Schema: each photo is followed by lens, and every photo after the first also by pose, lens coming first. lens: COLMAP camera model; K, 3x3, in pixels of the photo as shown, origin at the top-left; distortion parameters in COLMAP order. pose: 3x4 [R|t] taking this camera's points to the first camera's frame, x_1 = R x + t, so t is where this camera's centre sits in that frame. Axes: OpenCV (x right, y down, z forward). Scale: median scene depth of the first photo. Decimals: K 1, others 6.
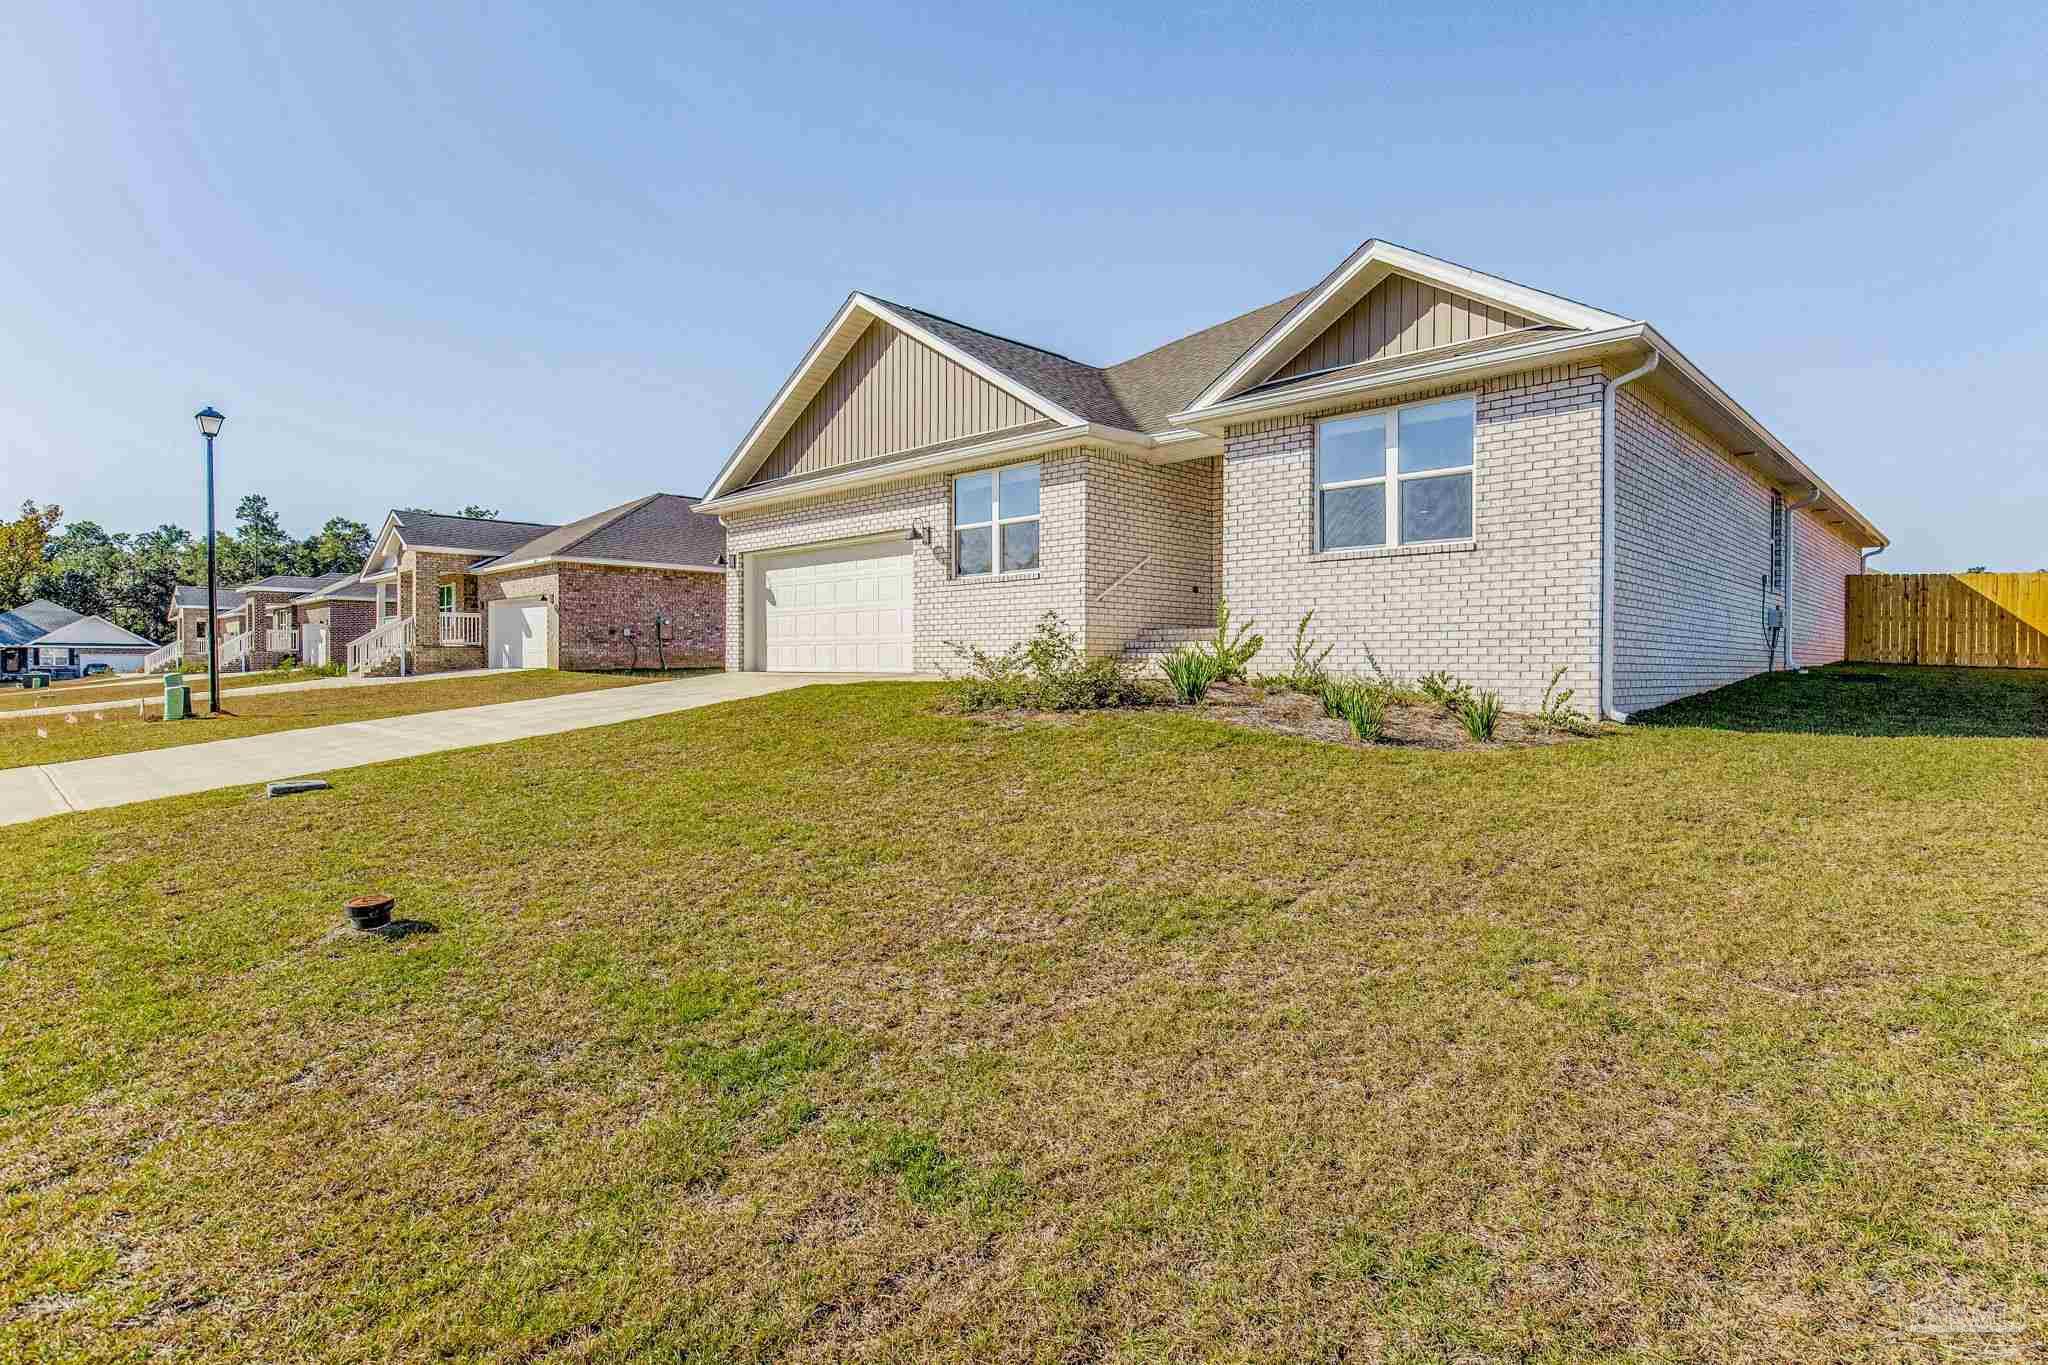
lens RADIAL K [[1087.6, 0, 999.1], [0, 1087.6, 650.1], [0, 0, 1]] dist [-0.006850, 0.000701]
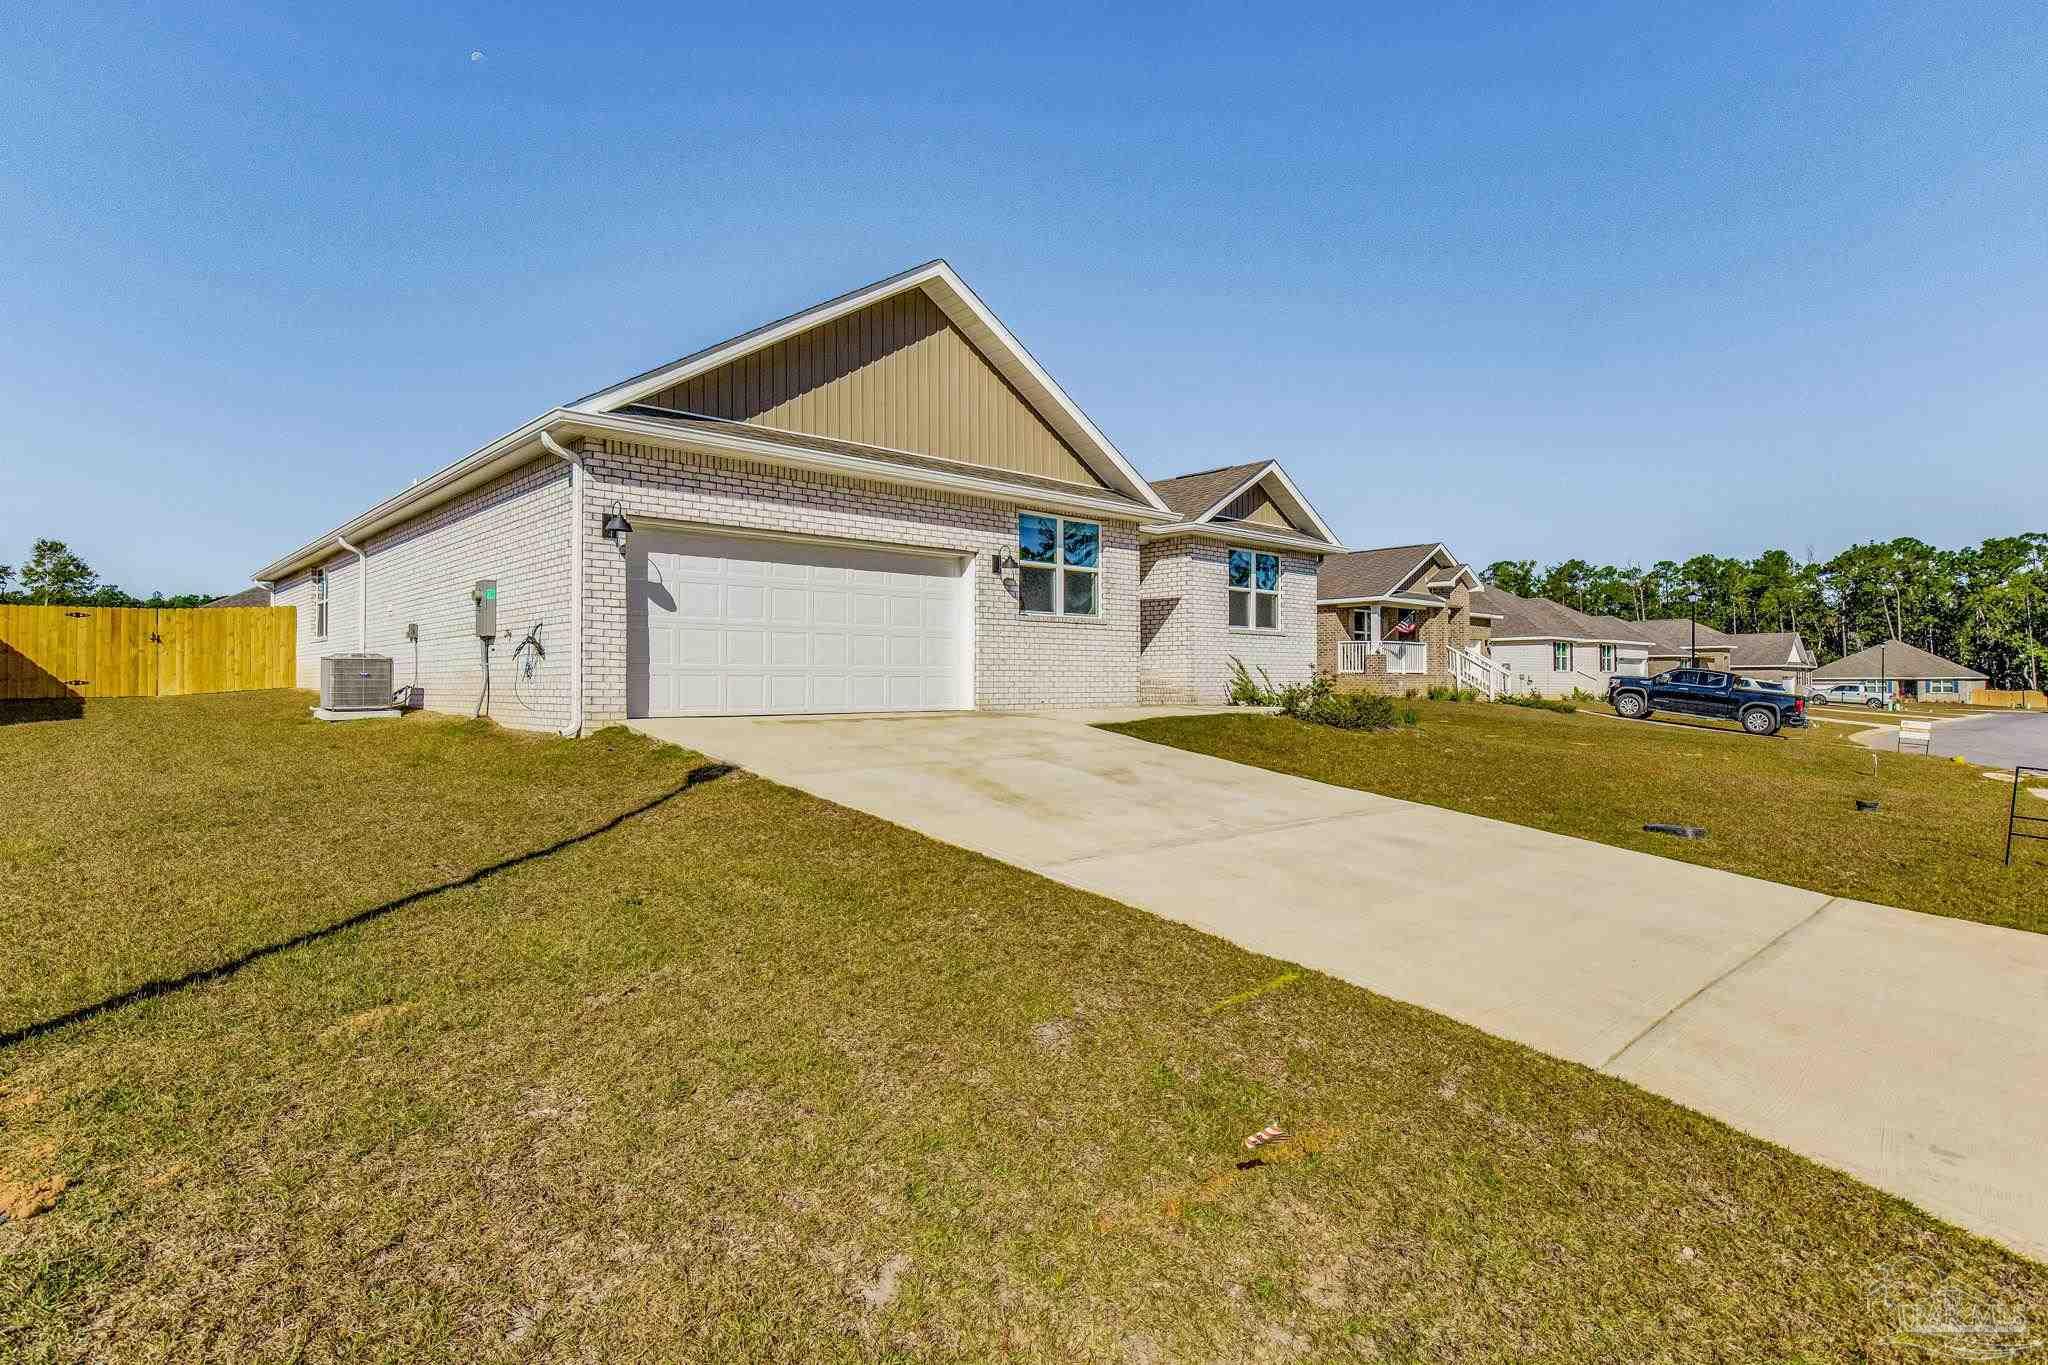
lens RADIAL K [[1087.6, 0, 999.1], [0, 1087.6, 650.1], [0, 0, 1]] dist [-0.006850, 0.000701]
pose [[0.056178, 0.043783, 0.997460, -0.951353], [-0.002702, 0.999041, -0.043701, 0.010560], [-0.998417, -0.000240, 0.056243, 0.896082]]
